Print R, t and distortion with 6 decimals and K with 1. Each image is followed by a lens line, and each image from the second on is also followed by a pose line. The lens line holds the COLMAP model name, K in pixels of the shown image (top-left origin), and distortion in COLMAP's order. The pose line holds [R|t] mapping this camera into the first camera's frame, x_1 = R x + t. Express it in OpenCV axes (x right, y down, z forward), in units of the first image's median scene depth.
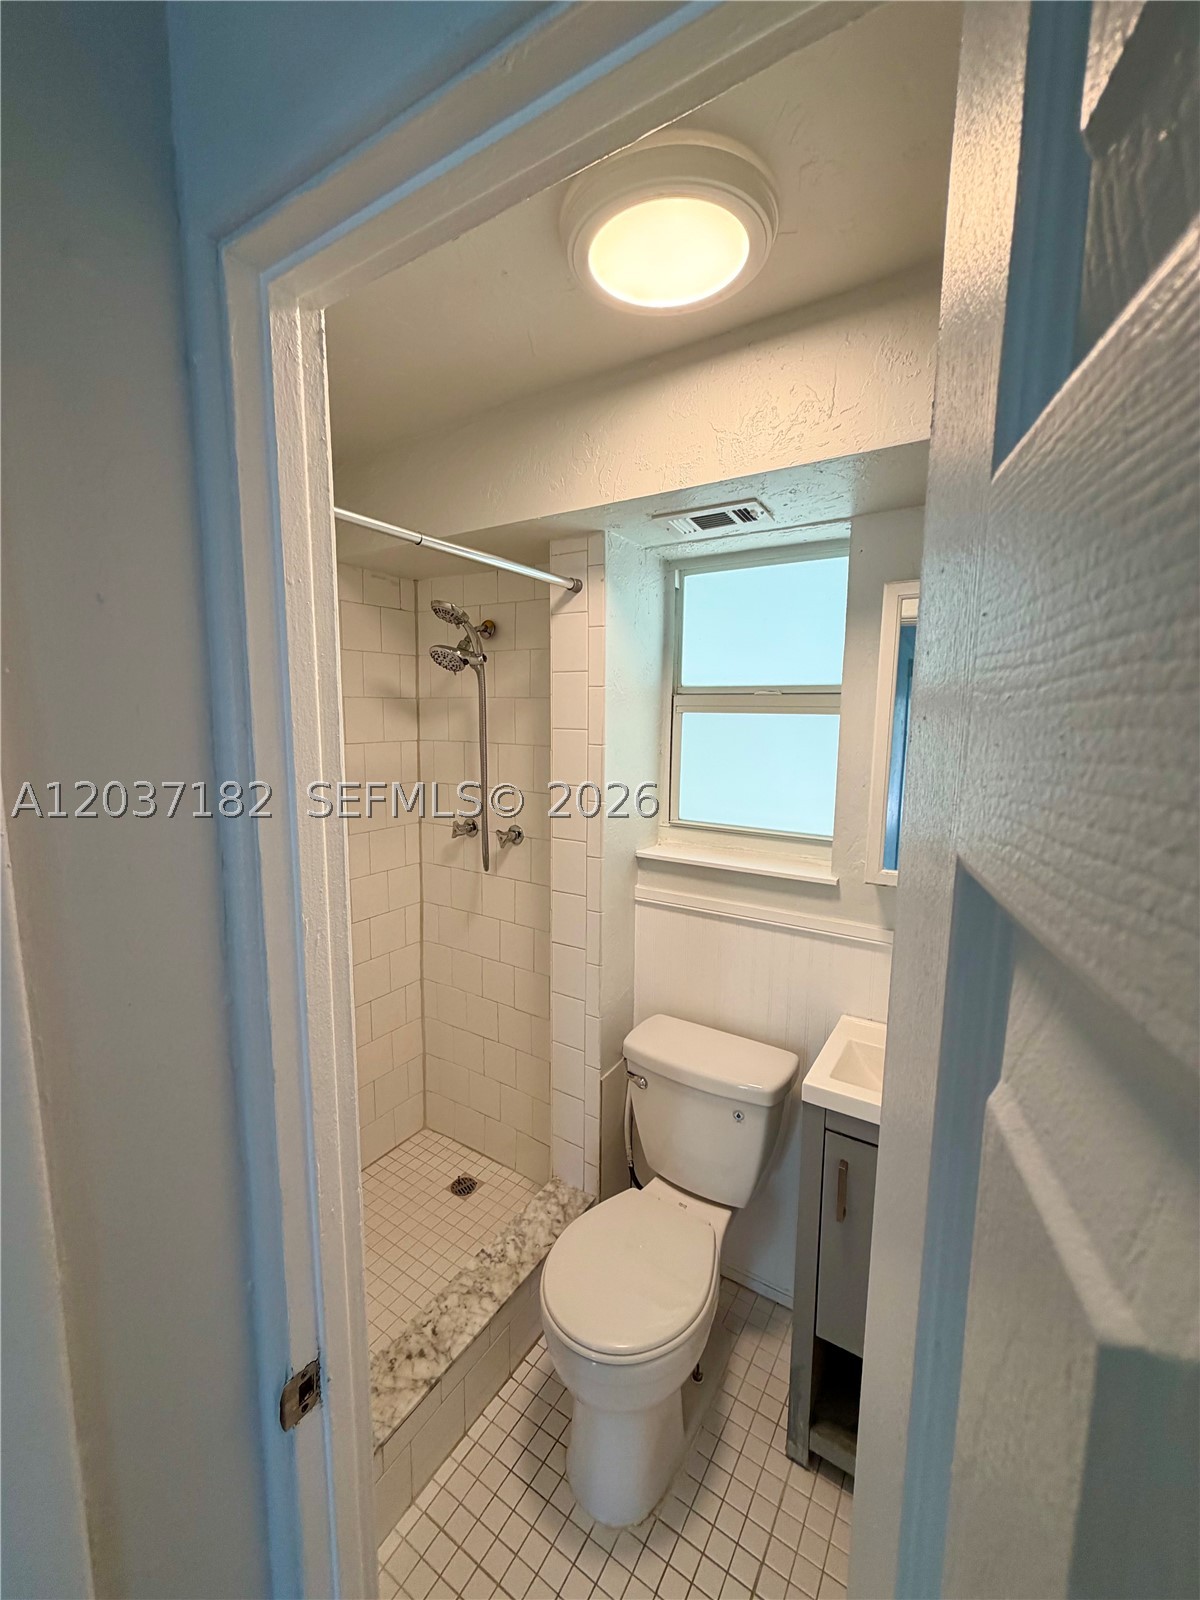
lens RADIAL K [[637.7, 0, 599.9], [0, 637.7, 798.7], [0, 0, 1]] dist [0.000353, 0.001190]
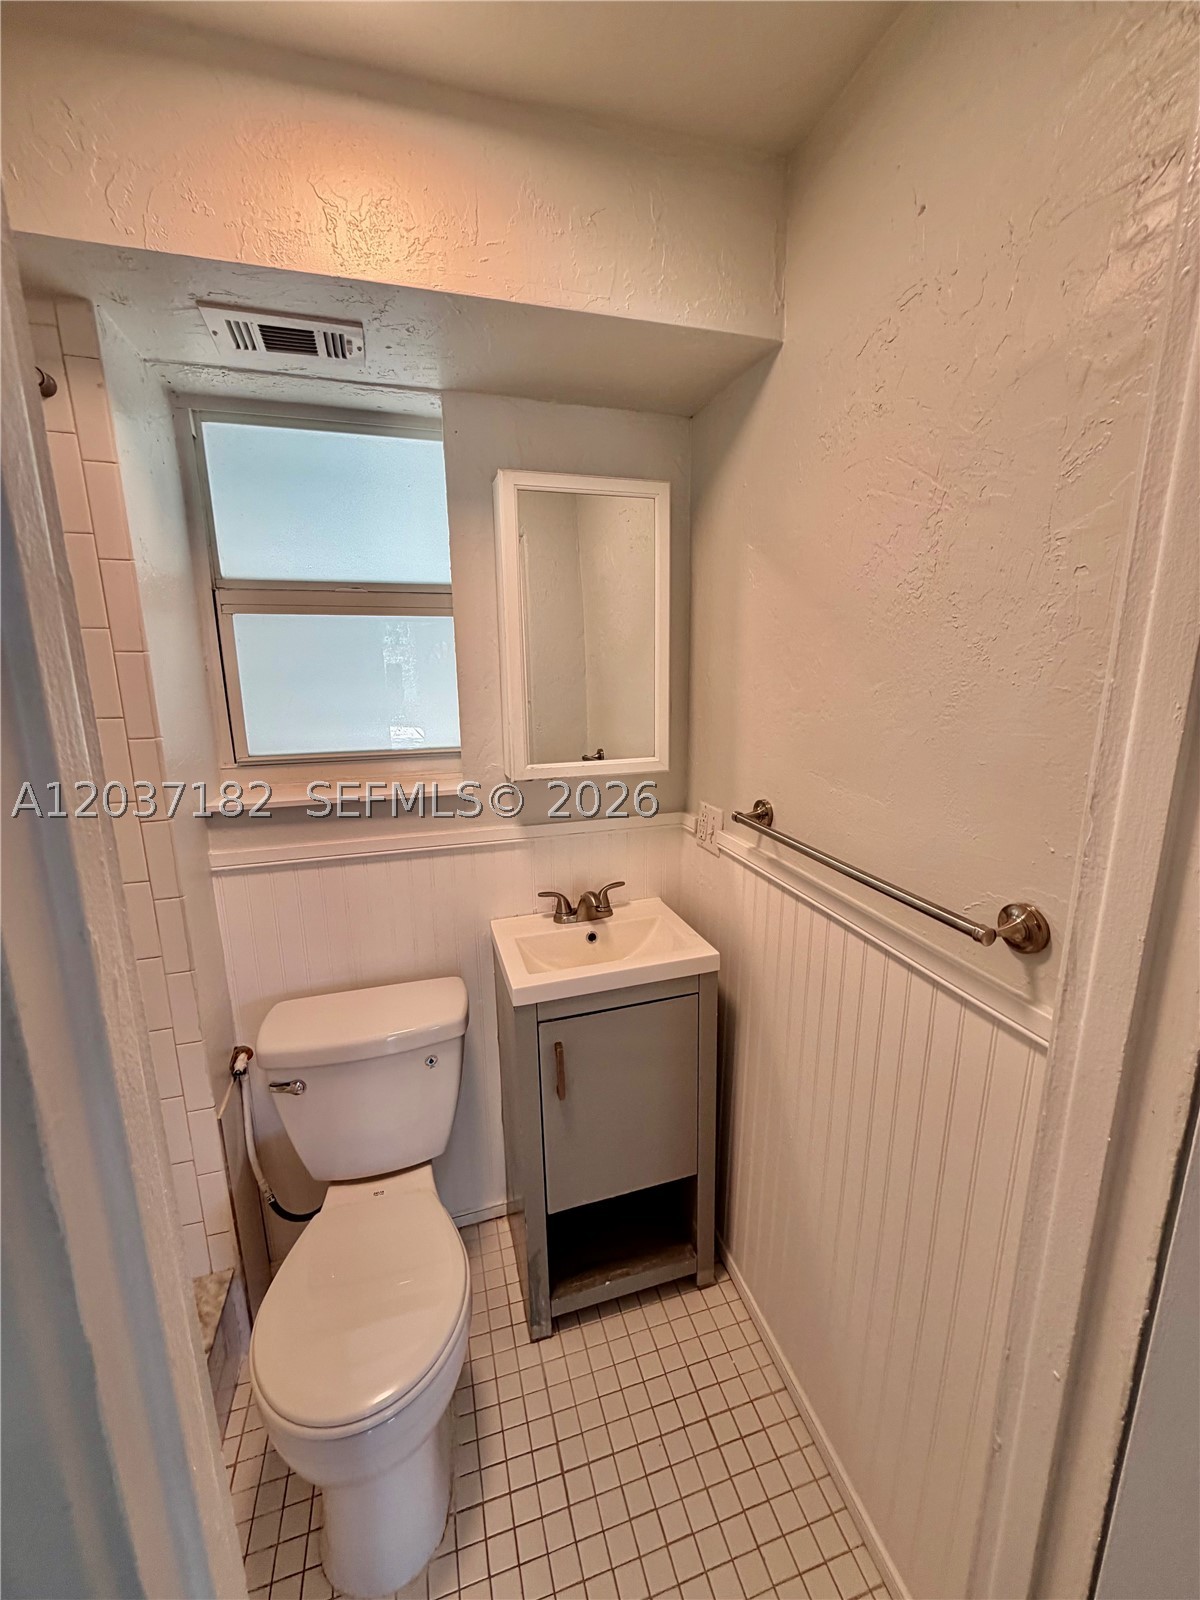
lens RADIAL K [[637.7, 0, 601.6], [0, 637.7, 796.7], [0, 0, 1]] dist [0.000353, 0.001190]
pose [[0.650830, -0.176259, 0.738480, -0.217924], [0.117474, 0.984343, 0.131411, 0.036007], [-0.750080, 0.001226, 0.661345, 0.210658]]
